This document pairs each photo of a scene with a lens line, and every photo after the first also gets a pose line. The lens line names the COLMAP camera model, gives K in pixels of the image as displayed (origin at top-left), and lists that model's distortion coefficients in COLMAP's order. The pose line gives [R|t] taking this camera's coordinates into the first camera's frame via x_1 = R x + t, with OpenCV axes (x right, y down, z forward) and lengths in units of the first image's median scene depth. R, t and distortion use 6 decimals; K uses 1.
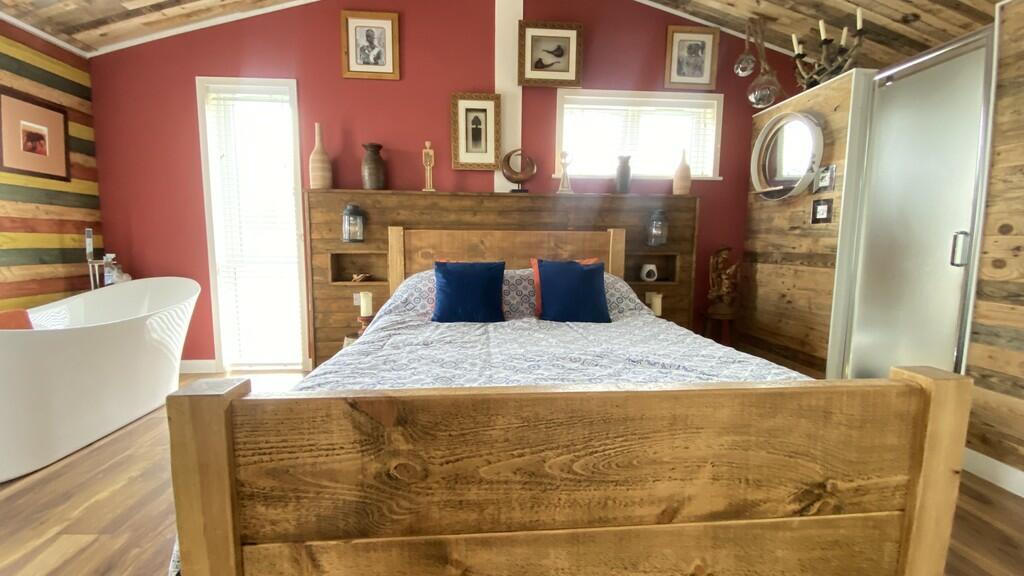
lens RADIAL K [[418.3, 0, 492.3], [0, 418.3, 288.3], [0, 0, 1]] dist [0.010843, -0.000195]
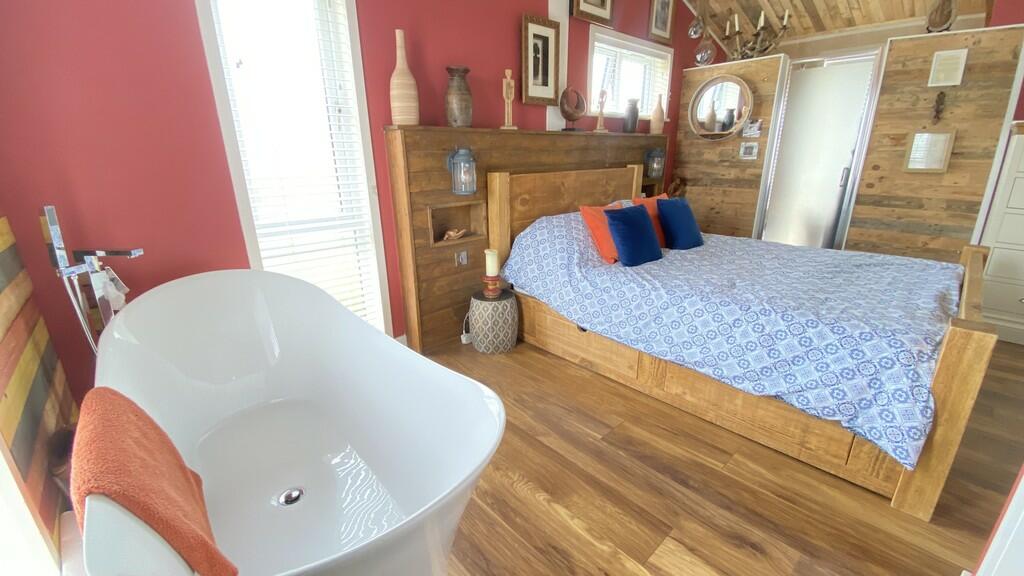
lens RADIAL K [[418.3, 0, 492.3], [0, 418.3, 288.3], [0, 0, 1]] dist [0.010843, -0.000195]
pose [[0.789533, -0.205942, 0.578123, -0.799737], [0.085671, 0.969777, 0.228460, -0.109992], [-0.607699, -0.130848, 0.783314, 0.269434]]
